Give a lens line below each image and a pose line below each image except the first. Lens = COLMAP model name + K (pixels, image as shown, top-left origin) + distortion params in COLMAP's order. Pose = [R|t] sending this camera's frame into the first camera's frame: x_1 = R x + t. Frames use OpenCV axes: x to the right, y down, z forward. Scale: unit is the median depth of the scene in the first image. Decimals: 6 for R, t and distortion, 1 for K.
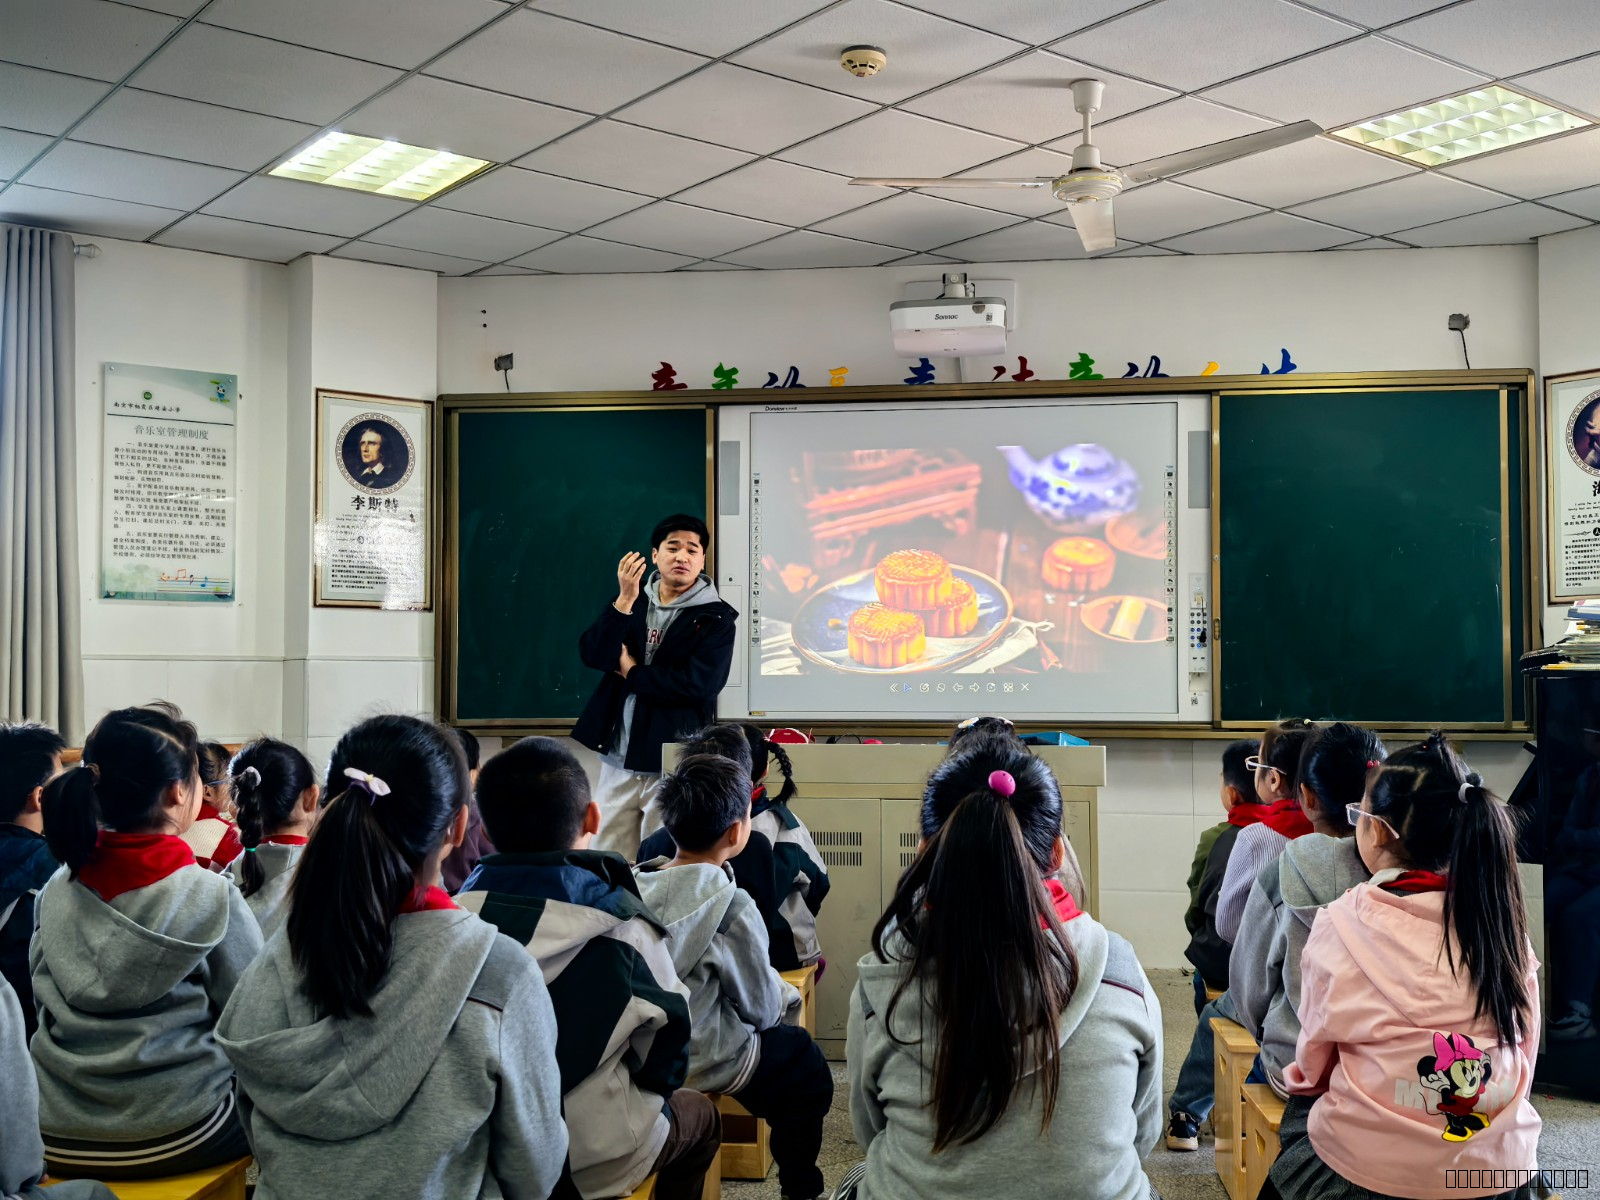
lens RADIAL K [[1783.3, 0, 800.0], [0, 1783.3, 600.0], [0, 0, 1]] dist [0.101856, -0.291058]
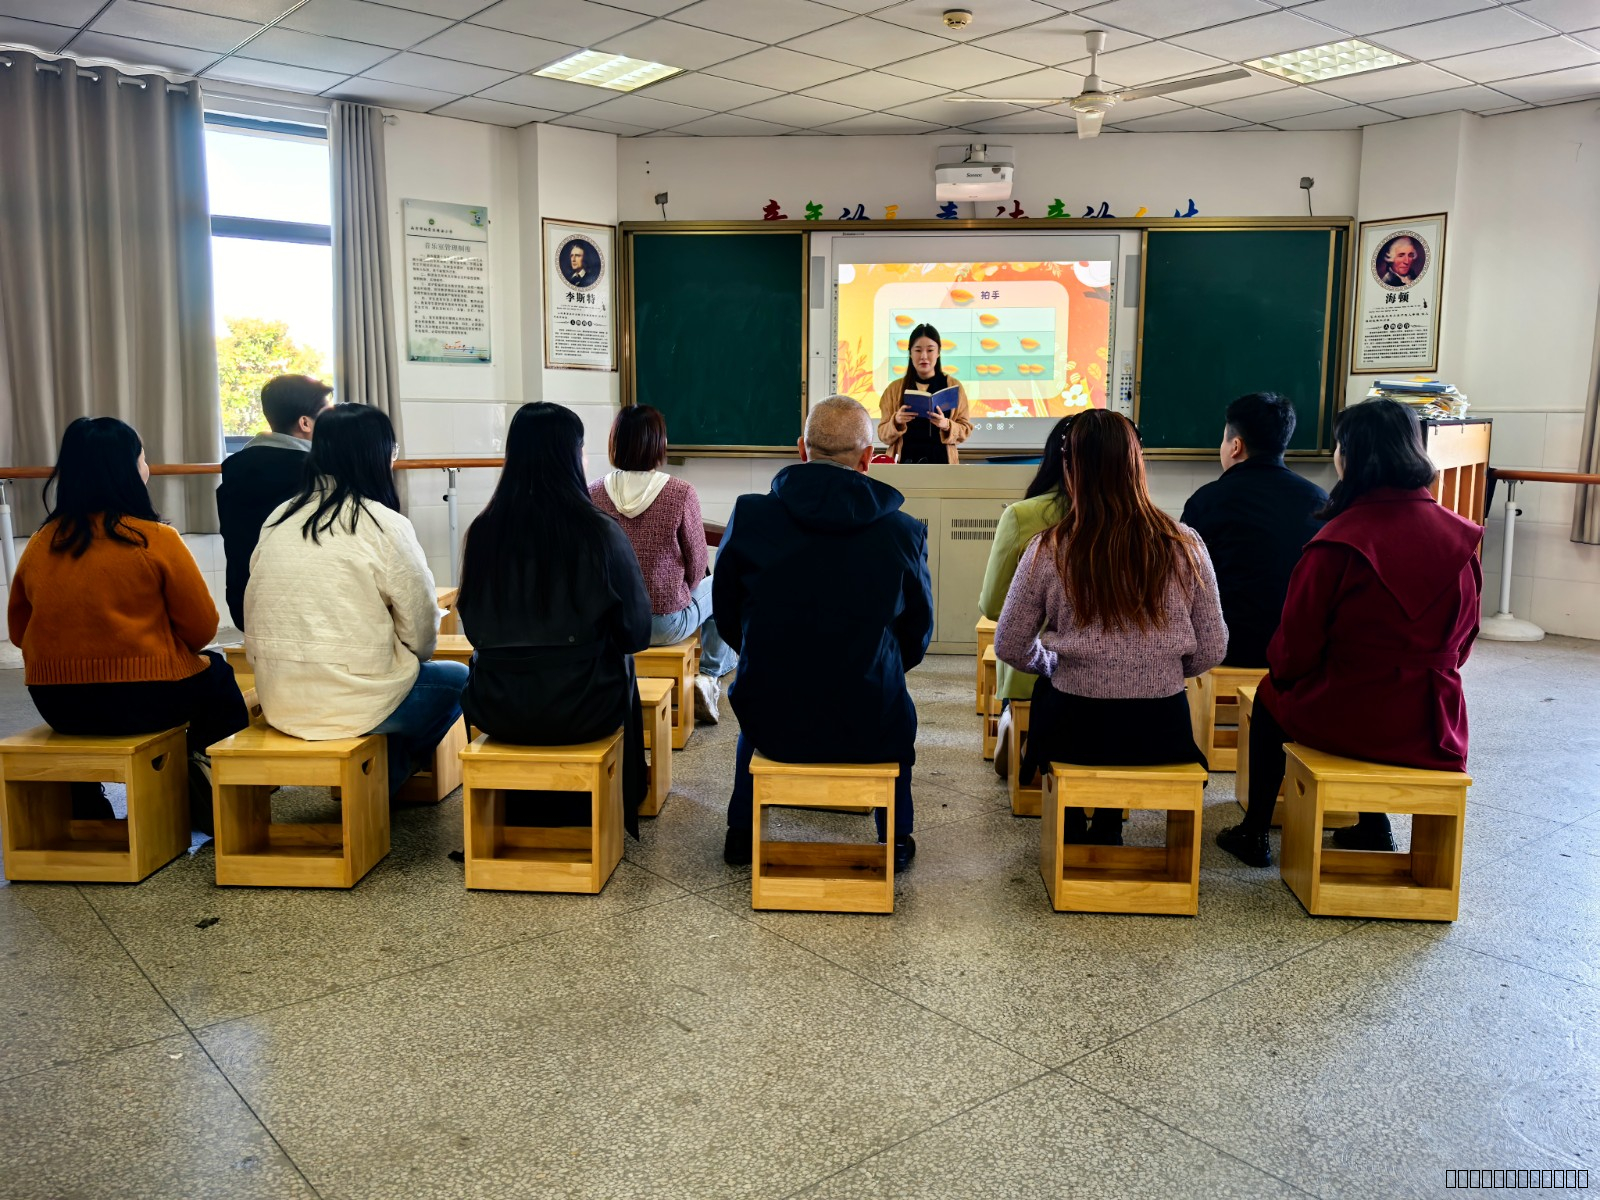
lens RADIAL K [[1366.0, 0, 800.0], [0, 1366.0, 600.0], [0, 0, 1]] dist [0.005932, -0.025922]
pose [[0.999241, 0.003518, 0.038802, -0.100553], [-0.010358, 0.984059, 0.177543, -0.010031], [-0.037559, -0.177810, 0.983348, -0.168865]]
